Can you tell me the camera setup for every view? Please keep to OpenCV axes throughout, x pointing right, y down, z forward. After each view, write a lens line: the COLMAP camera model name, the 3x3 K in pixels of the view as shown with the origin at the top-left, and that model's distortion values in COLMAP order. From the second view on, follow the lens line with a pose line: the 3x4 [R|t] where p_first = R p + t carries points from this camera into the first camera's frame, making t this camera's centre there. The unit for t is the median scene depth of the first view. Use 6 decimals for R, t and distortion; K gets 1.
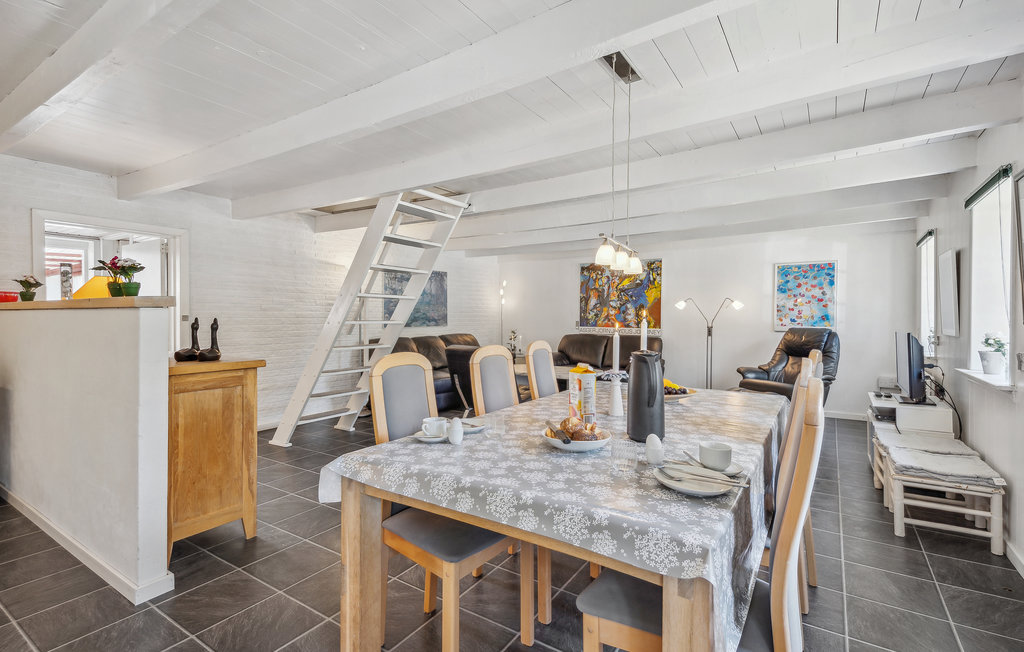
lens RADIAL K [[477.3, 0, 511.2], [0, 477.3, 318.4], [0, 0, 1]] dist [-0.001128, -0.000443]
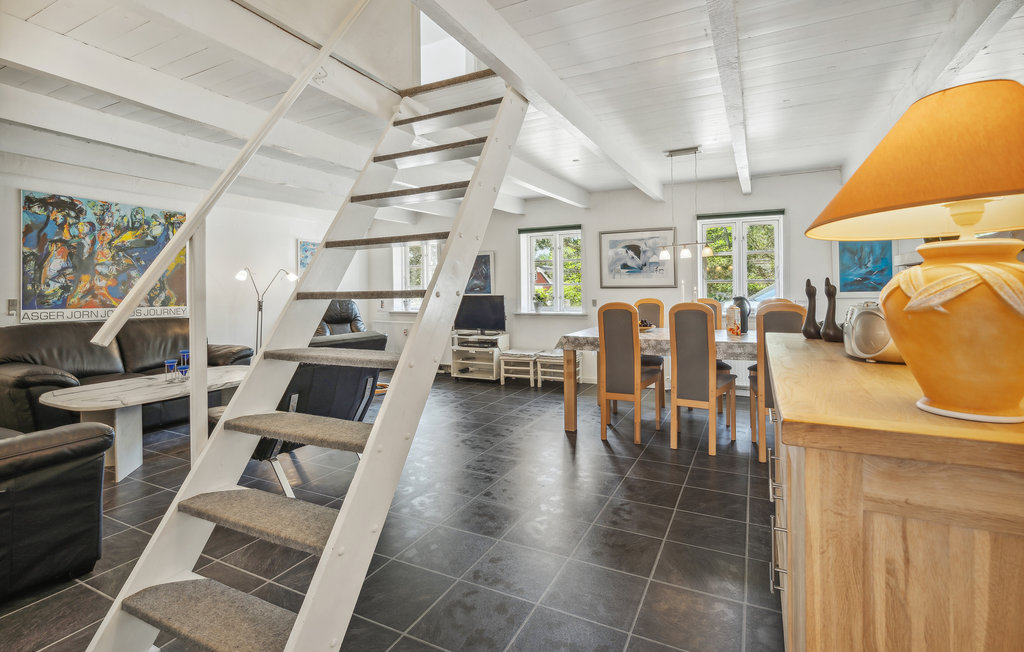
lens RADIAL K [[477.3, 0, 514.1], [0, 477.3, 286.3], [0, 0, 1]] dist [-0.001128, -0.000443]
pose [[-0.116842, 0.004977, 0.993138, -0.450049], [0.009964, 0.999943, -0.003839, -0.001322], [-0.993101, 0.009447, -0.116884, 0.546059]]
